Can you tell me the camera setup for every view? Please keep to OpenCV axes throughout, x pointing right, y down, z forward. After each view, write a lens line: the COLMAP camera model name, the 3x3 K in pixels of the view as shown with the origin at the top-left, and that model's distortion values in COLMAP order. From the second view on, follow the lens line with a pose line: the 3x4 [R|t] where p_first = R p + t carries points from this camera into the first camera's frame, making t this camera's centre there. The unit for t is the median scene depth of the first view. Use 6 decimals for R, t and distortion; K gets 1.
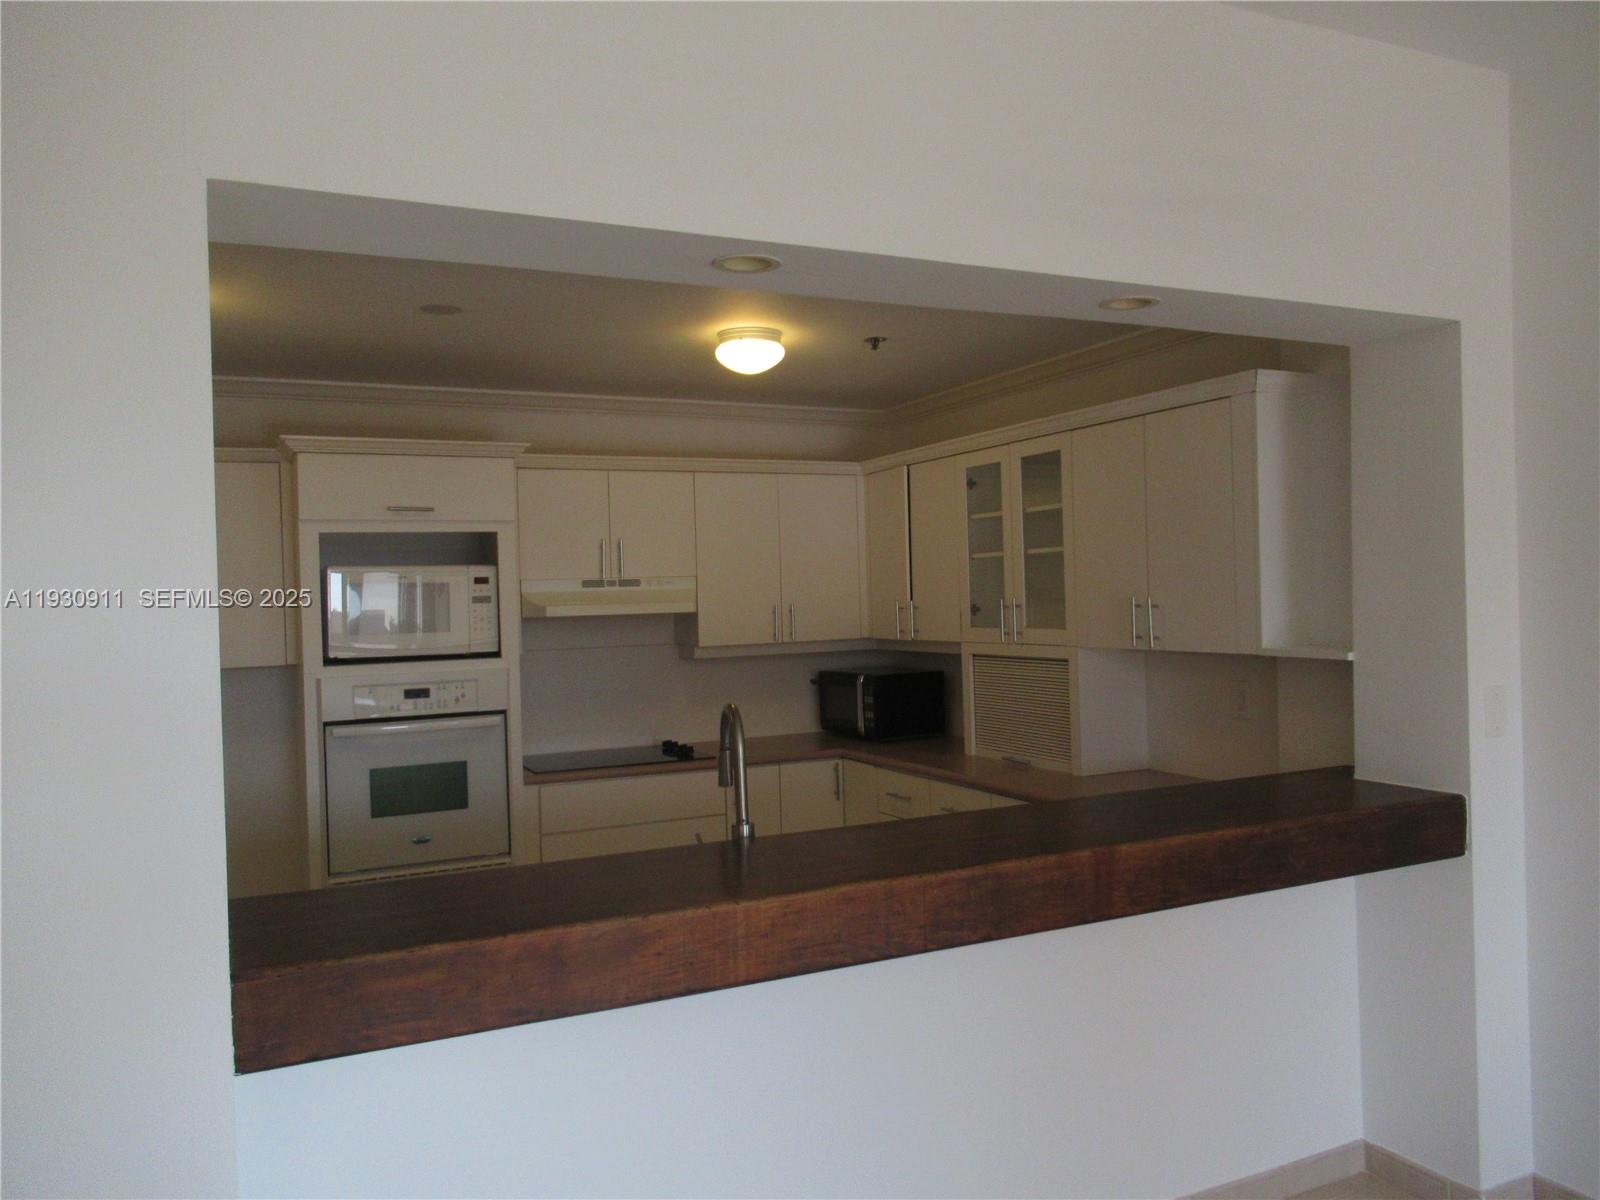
lens RADIAL K [[1224.1, 0, 801.3], [0, 1224.1, 596.0], [0, 0, 1]] dist [0.006802, 0.011347]
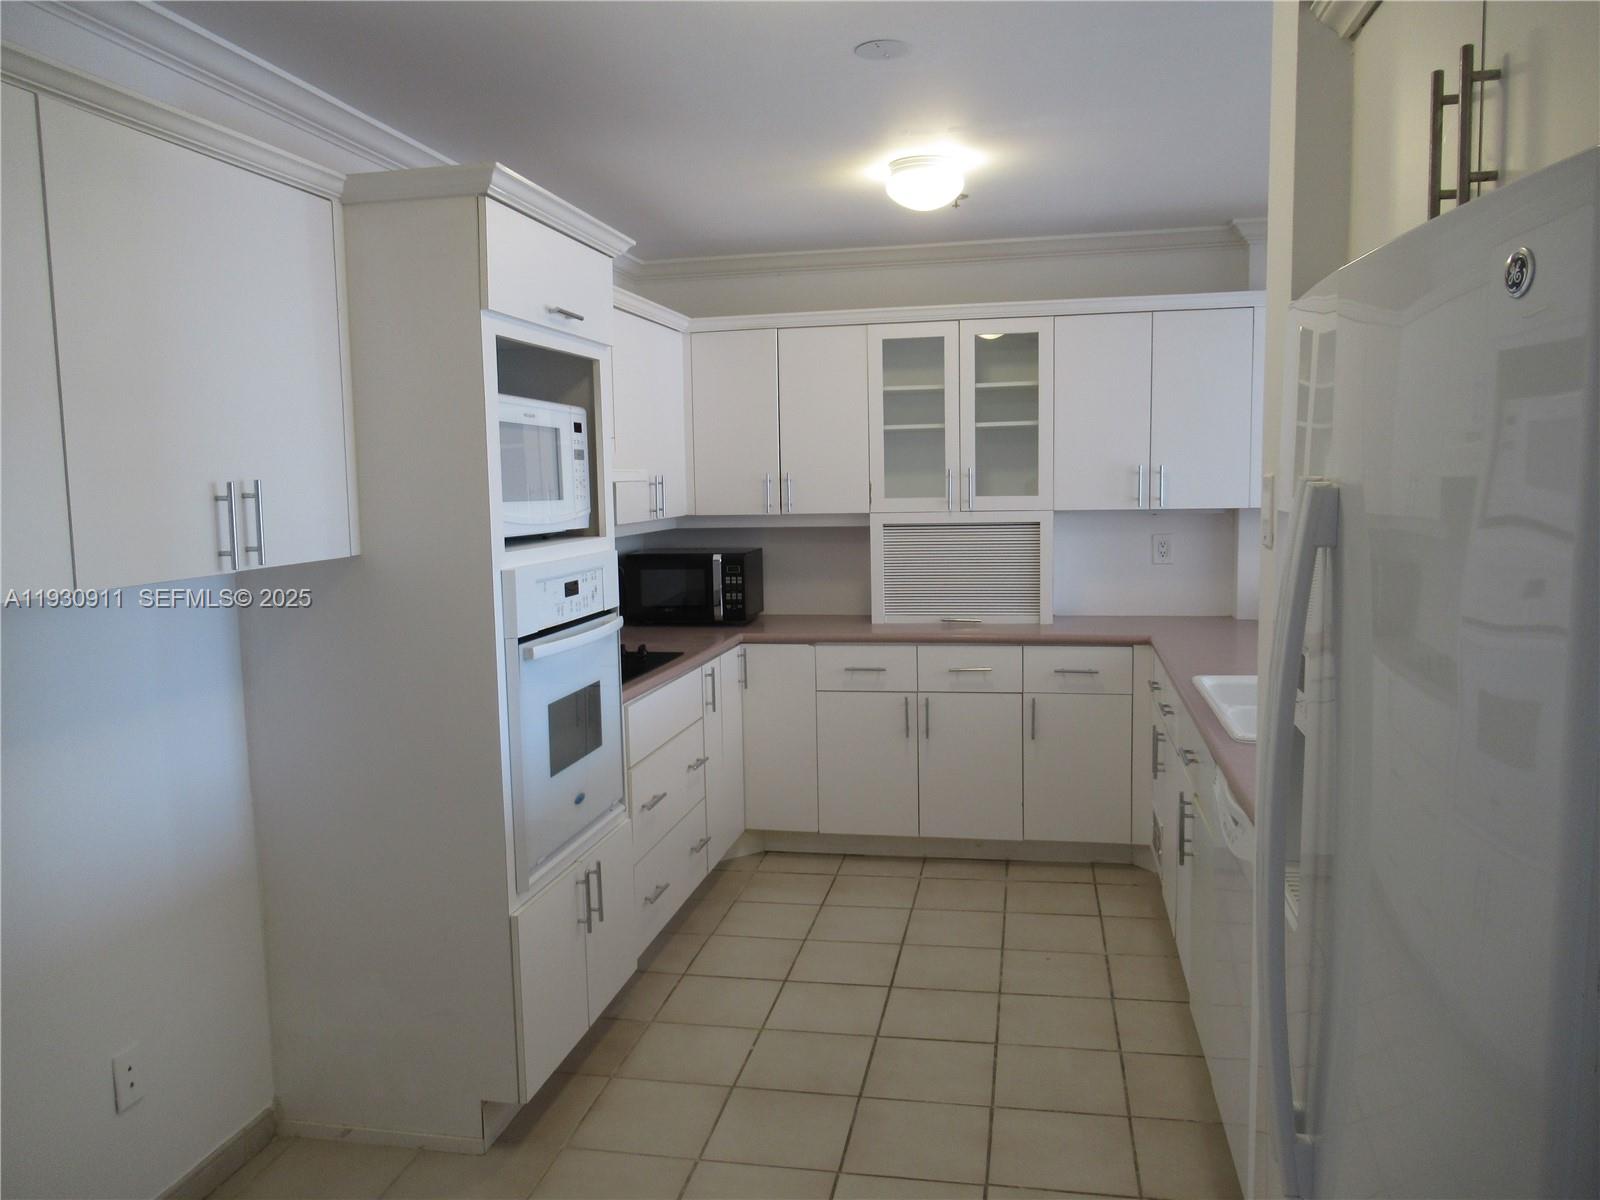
lens RADIAL K [[1224.1, 0, 799.9], [0, 1224.1, 603.5], [0, 0, 1]] dist [0.006802, 0.011347]
pose [[0.591471, -0.067240, 0.803518, -0.776590], [0.003443, 0.996718, 0.080874, 0.032496], [-0.806319, -0.045068, 0.589761, 0.485429]]
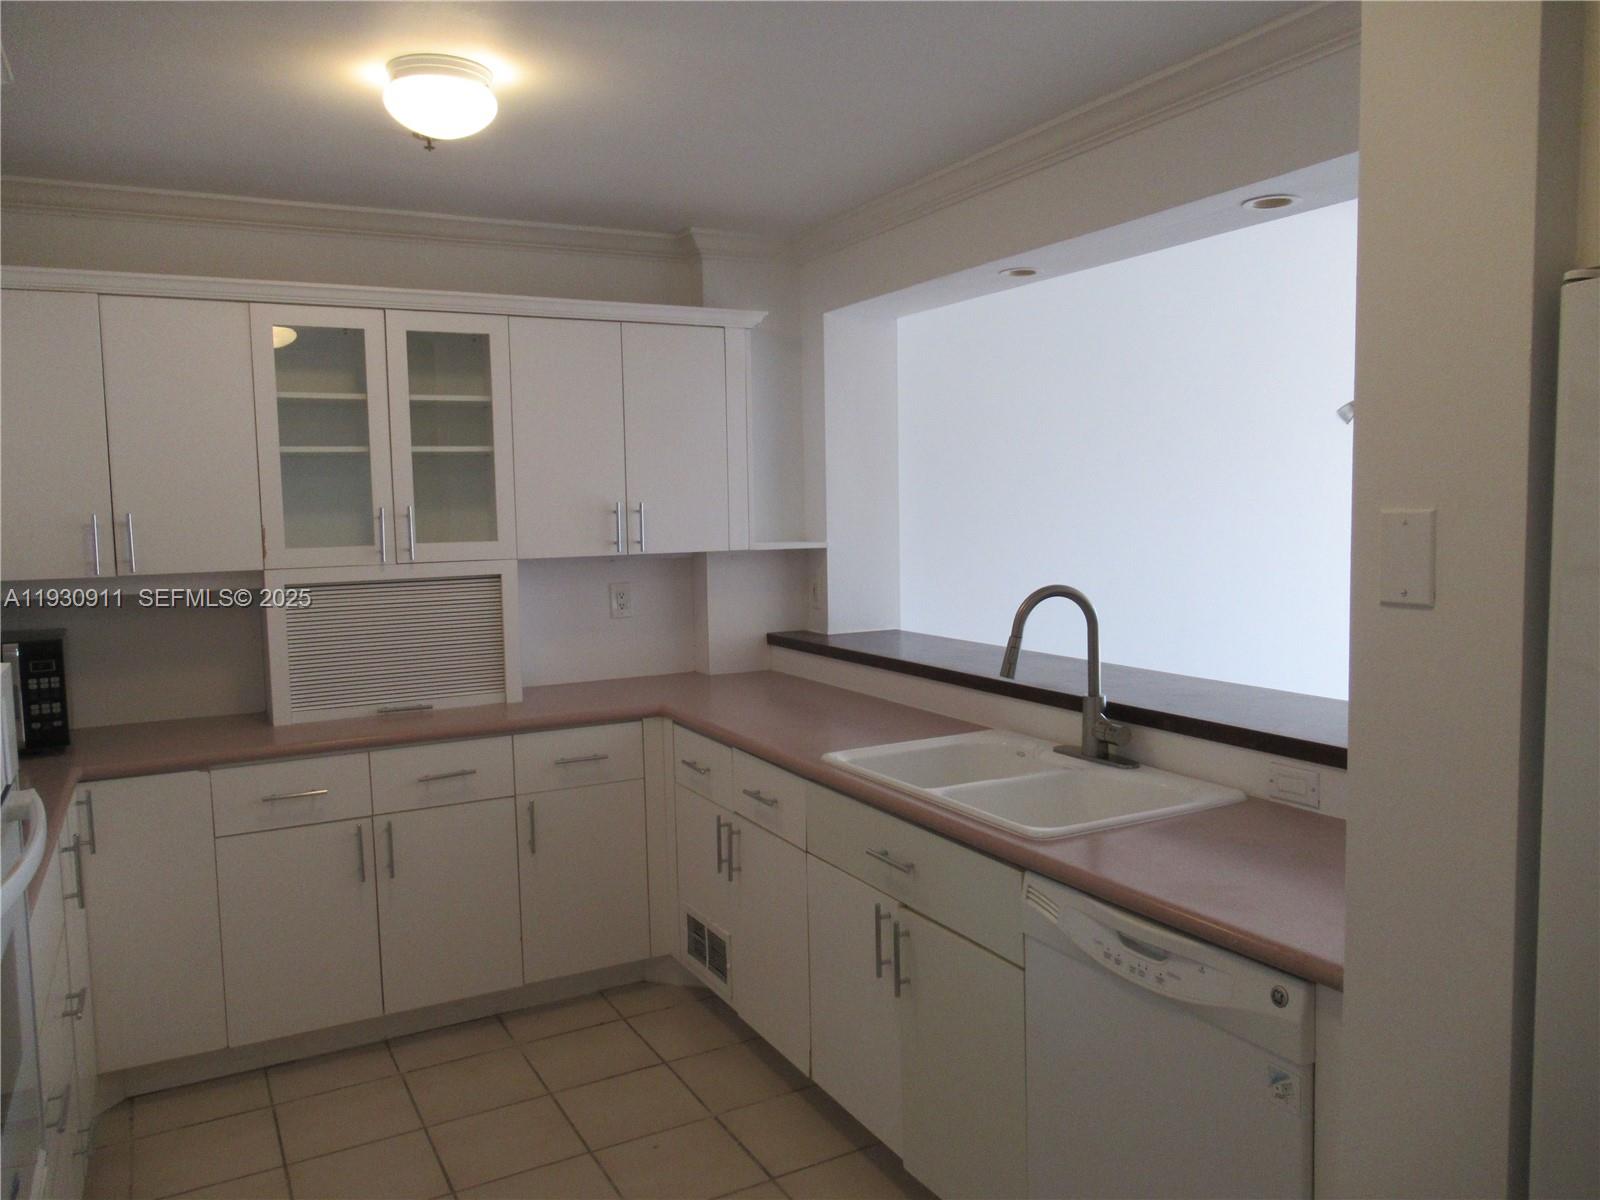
lens RADIAL K [[1224.1, 0, 808.0], [0, 1224.1, 600.7], [0, 0, 1]] dist [0.006802, 0.011347]
pose [[-0.053485, -0.056204, 0.996986, -0.644177], [0.021692, 0.998114, 0.057432, 0.023027], [-0.998333, 0.024698, -0.052165, 0.782088]]
